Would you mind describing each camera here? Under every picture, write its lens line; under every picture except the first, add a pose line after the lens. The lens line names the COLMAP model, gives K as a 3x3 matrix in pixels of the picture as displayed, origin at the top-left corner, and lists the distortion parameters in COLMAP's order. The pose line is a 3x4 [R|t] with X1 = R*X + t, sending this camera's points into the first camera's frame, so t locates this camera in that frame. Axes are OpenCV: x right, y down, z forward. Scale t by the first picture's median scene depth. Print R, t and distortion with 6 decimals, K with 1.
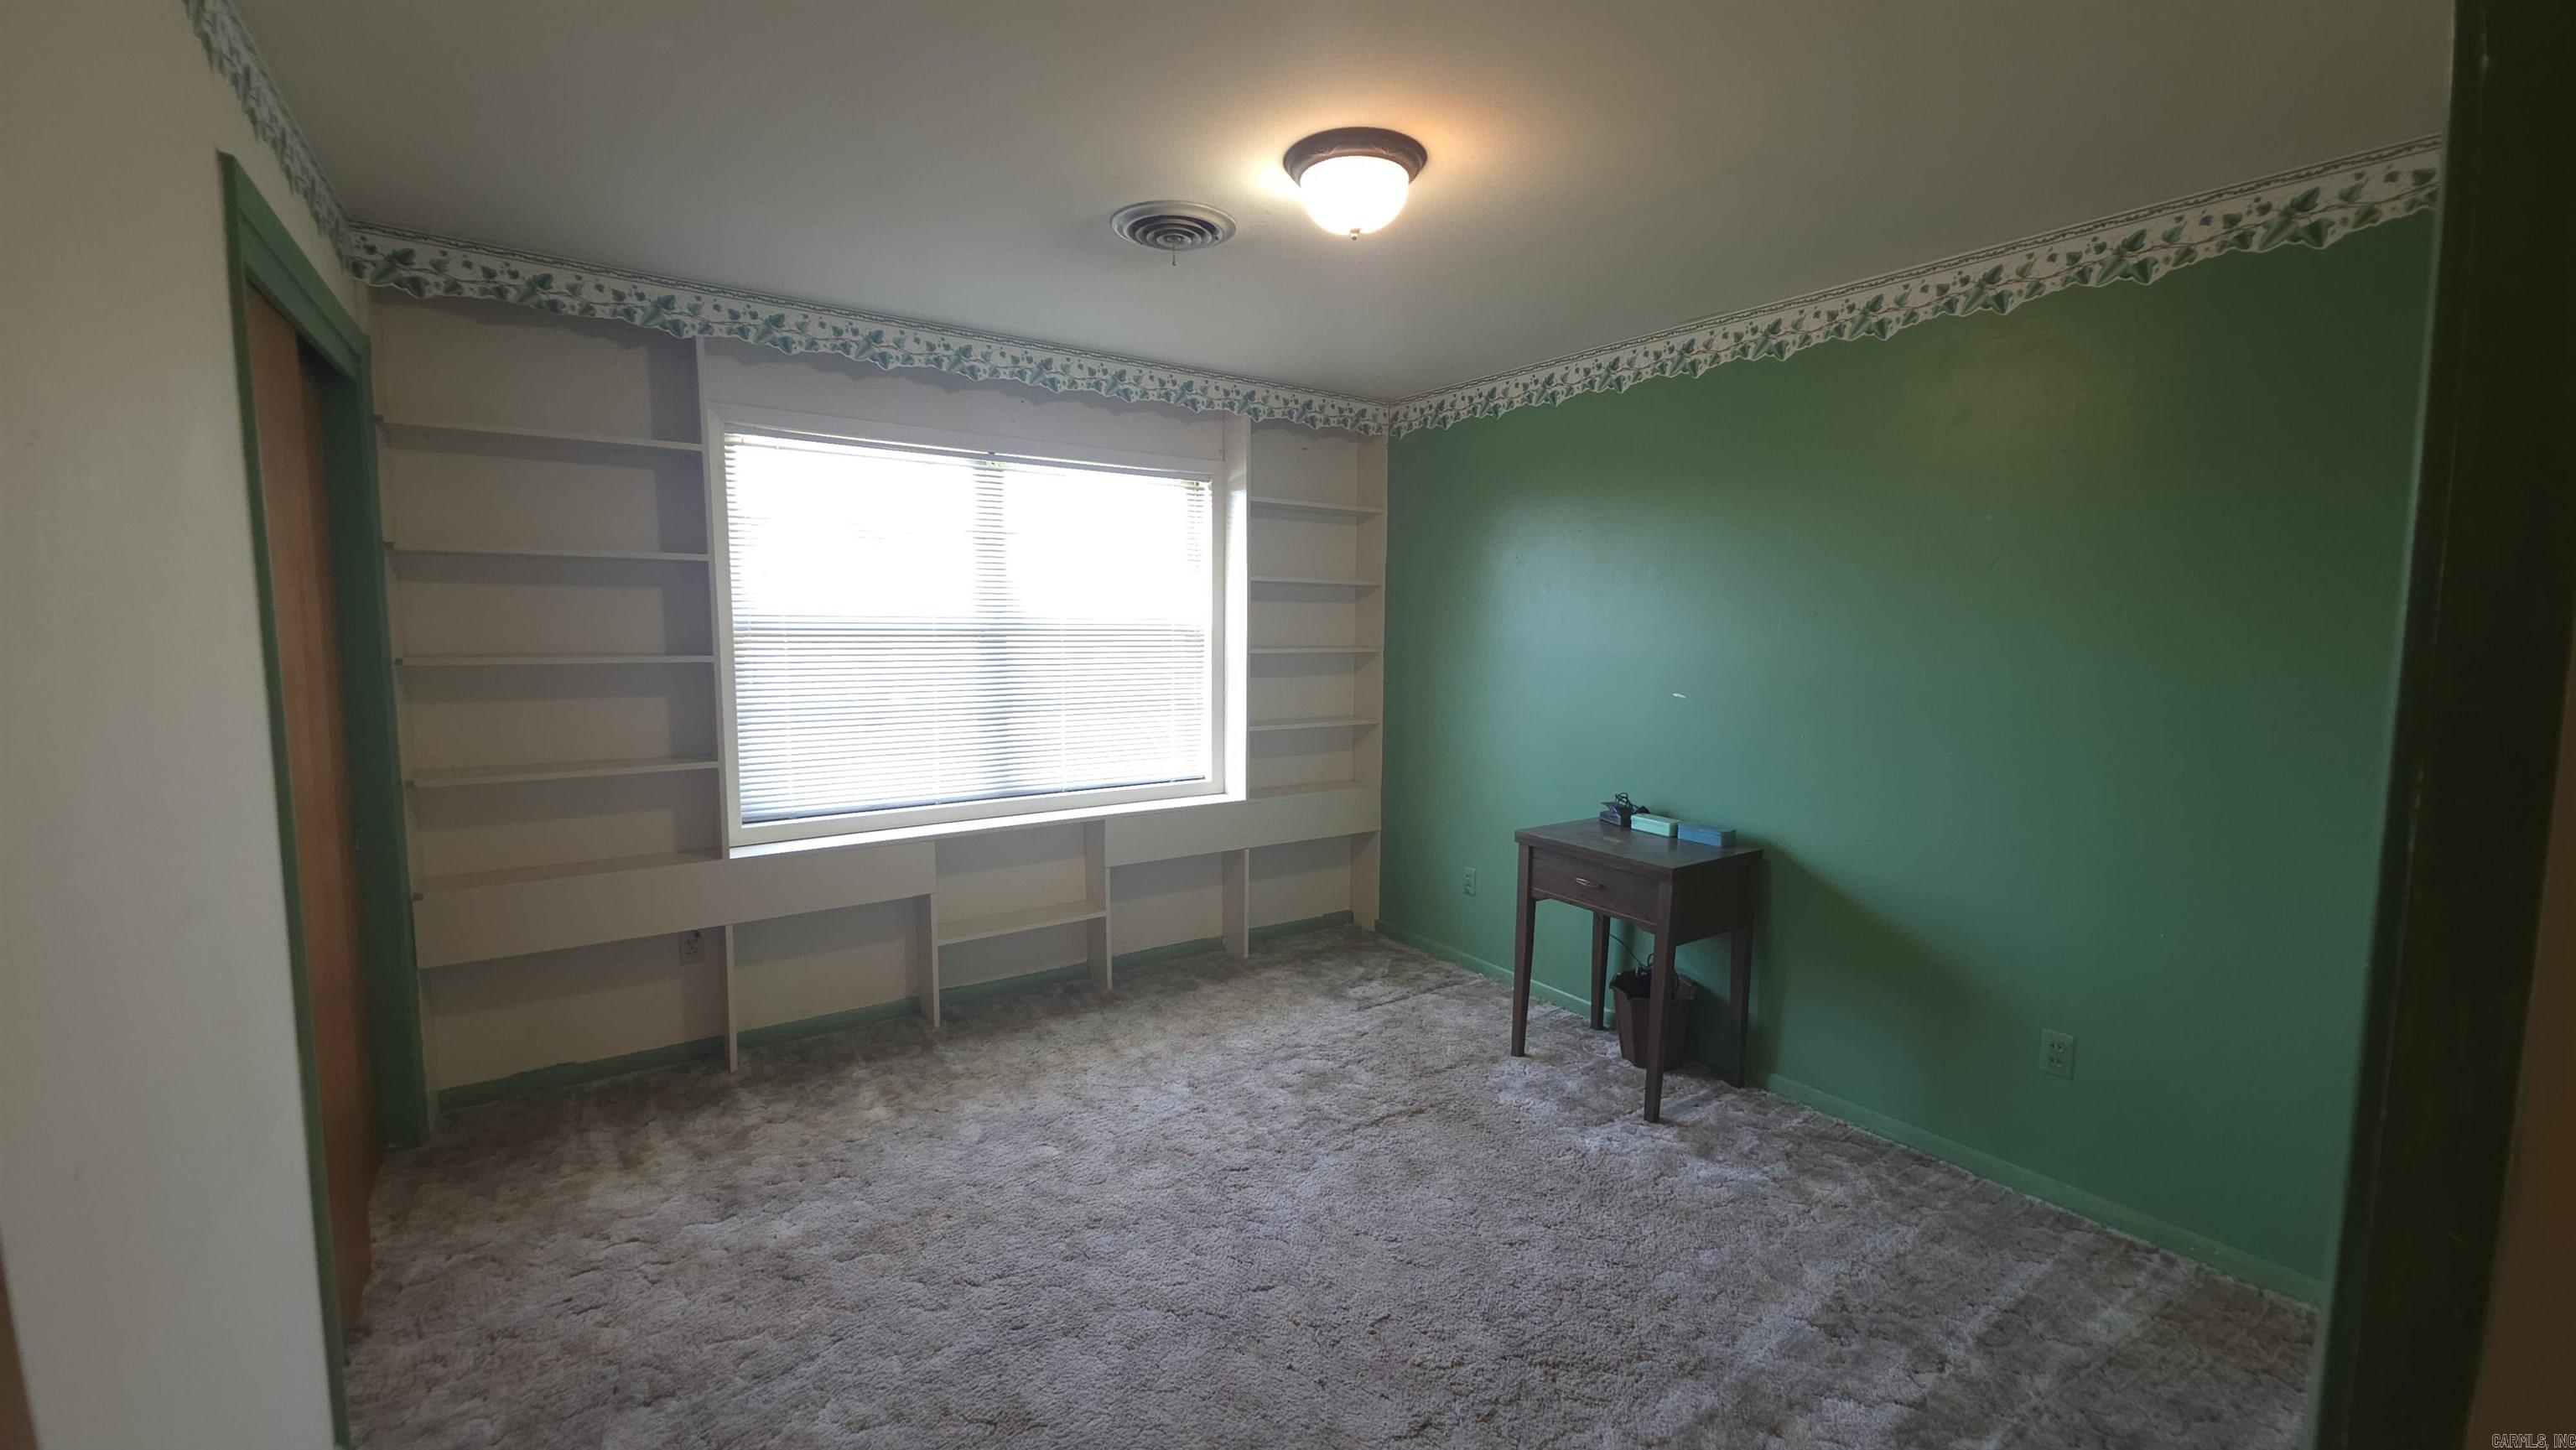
lens RADIAL K [[1000.2, 0, 1288.0], [0, 1000.2, 725.0], [0, 0, 1]] dist [0.000405, 0.000046]
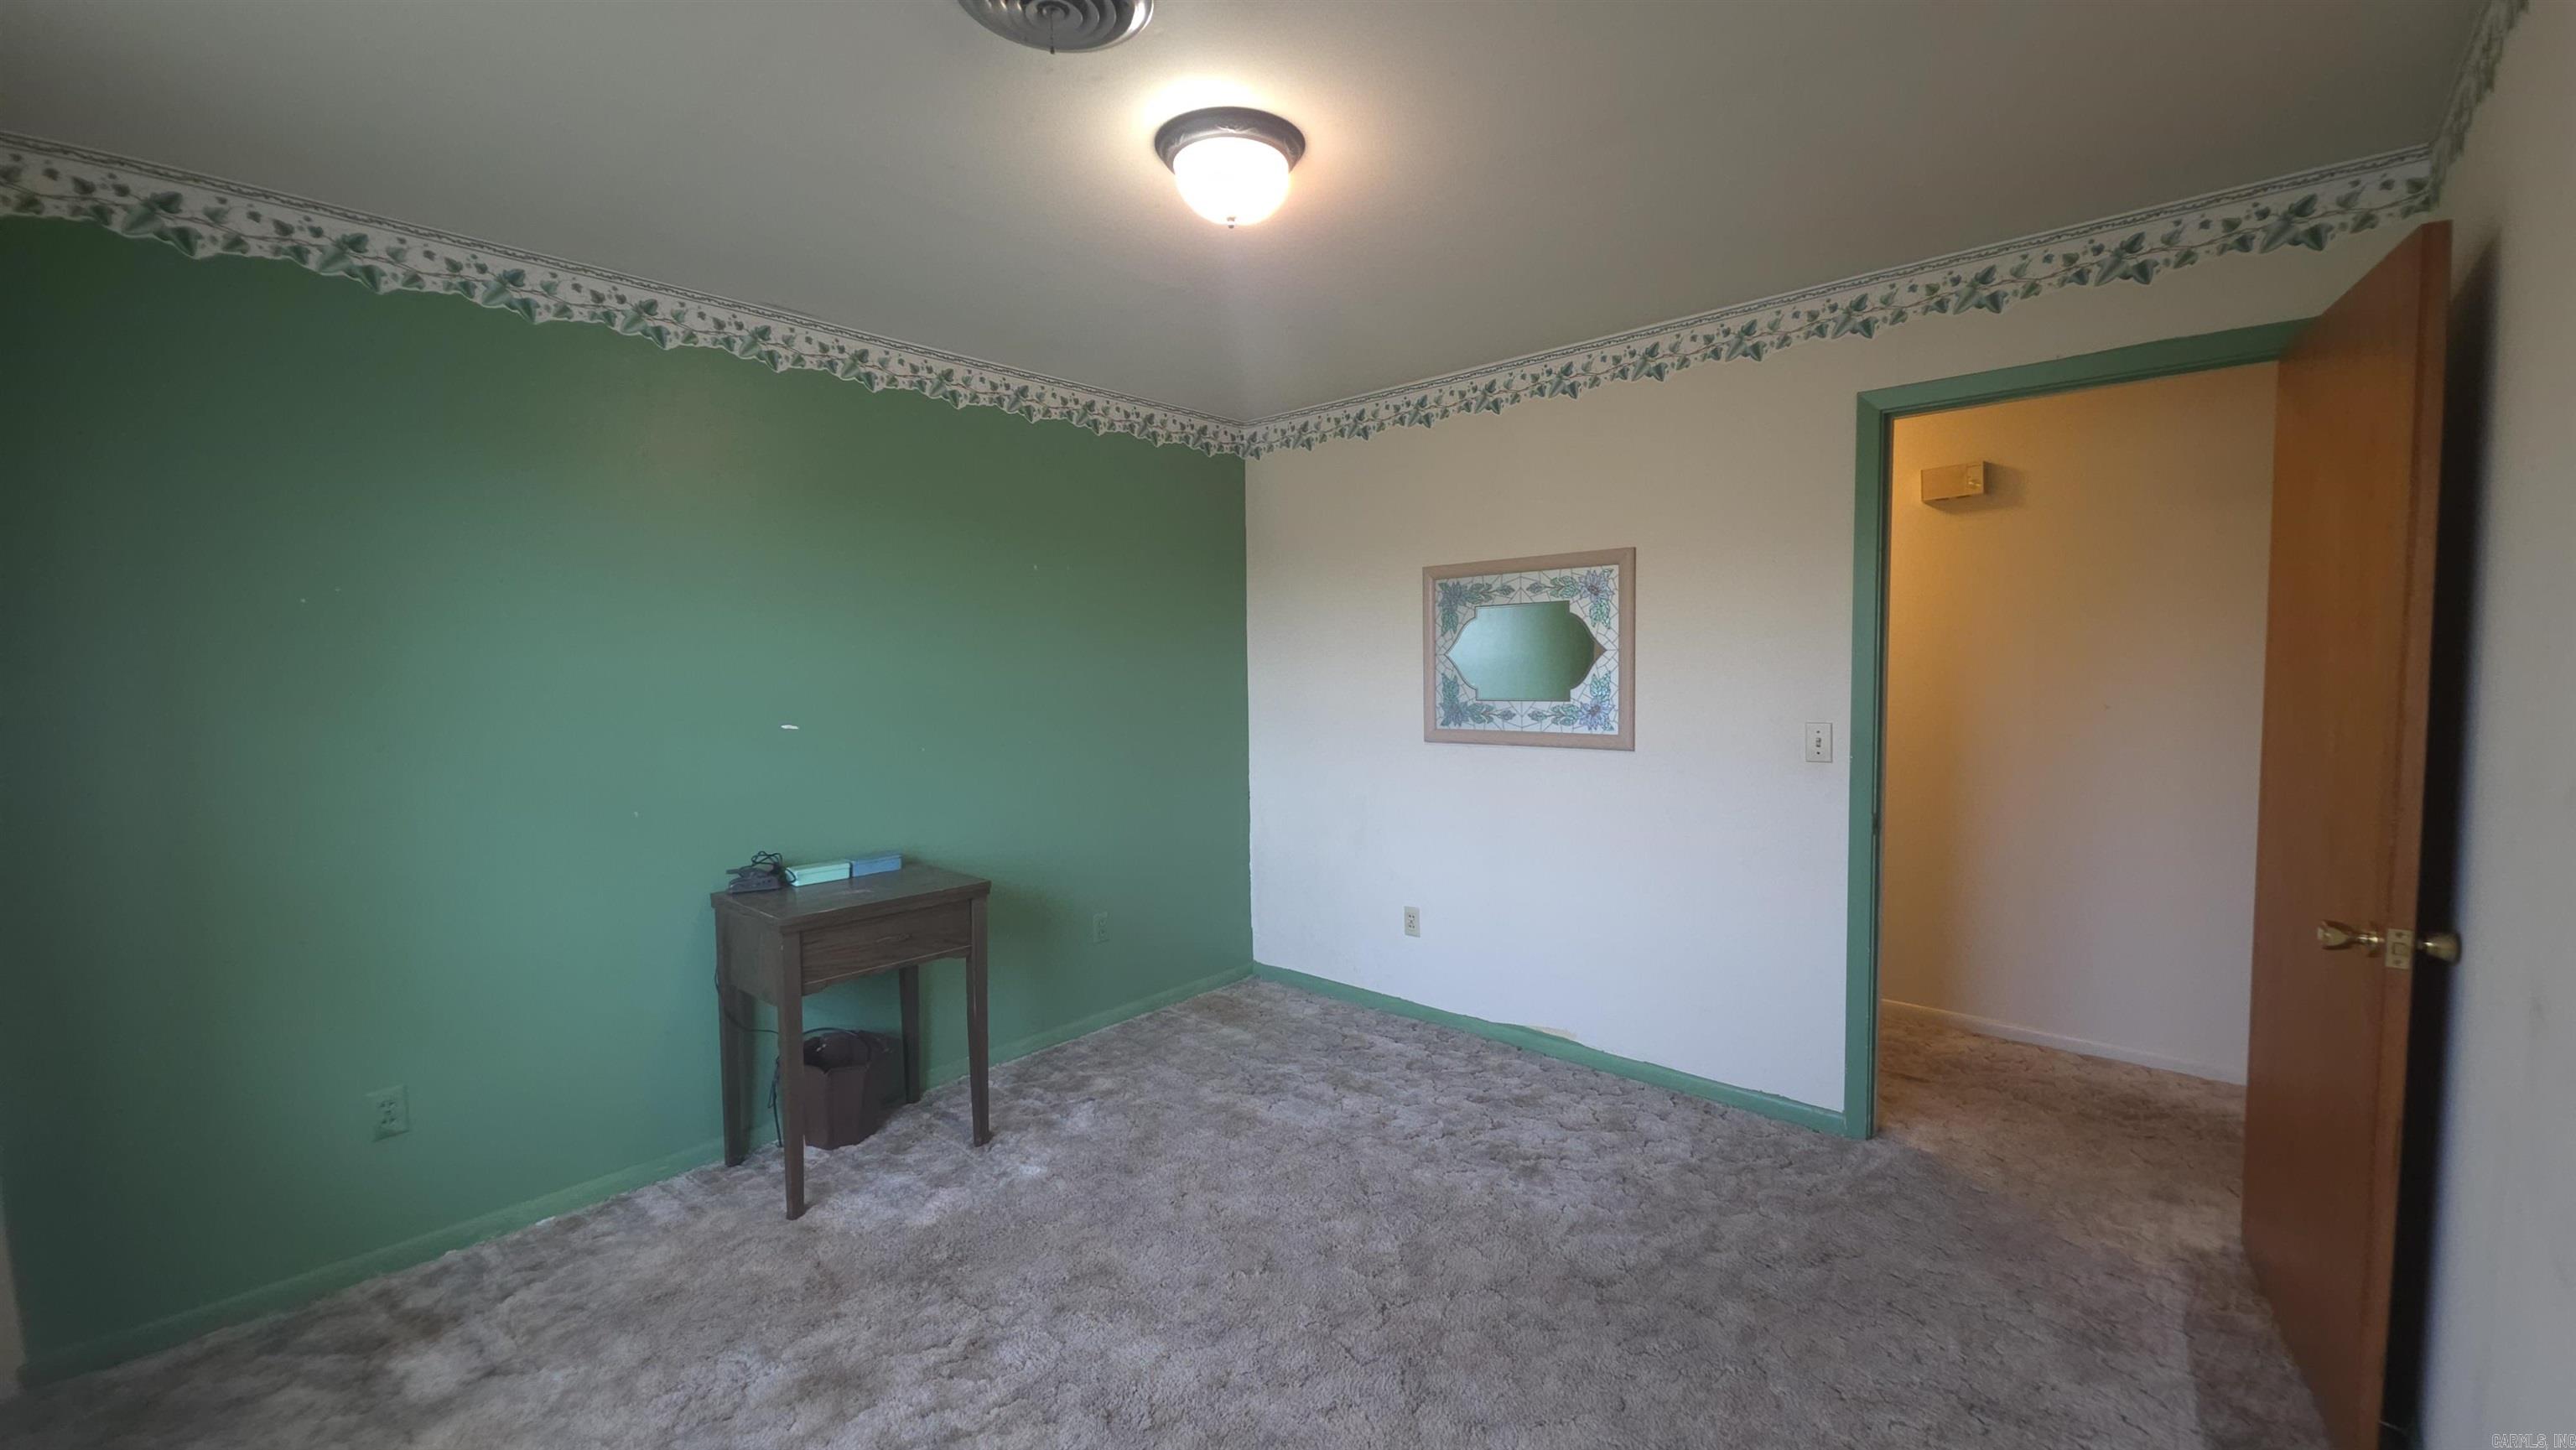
lens RADIAL K [[1000.2, 0, 1288.0], [0, 1000.2, 725.0], [0, 0, 1]] dist [0.000405, 0.000046]
pose [[-0.218678, -0.067244, 0.973477, -0.620843], [0.111574, 0.989357, 0.093404, -0.071137], [-0.969397, 0.129041, -0.208848, 0.832618]]
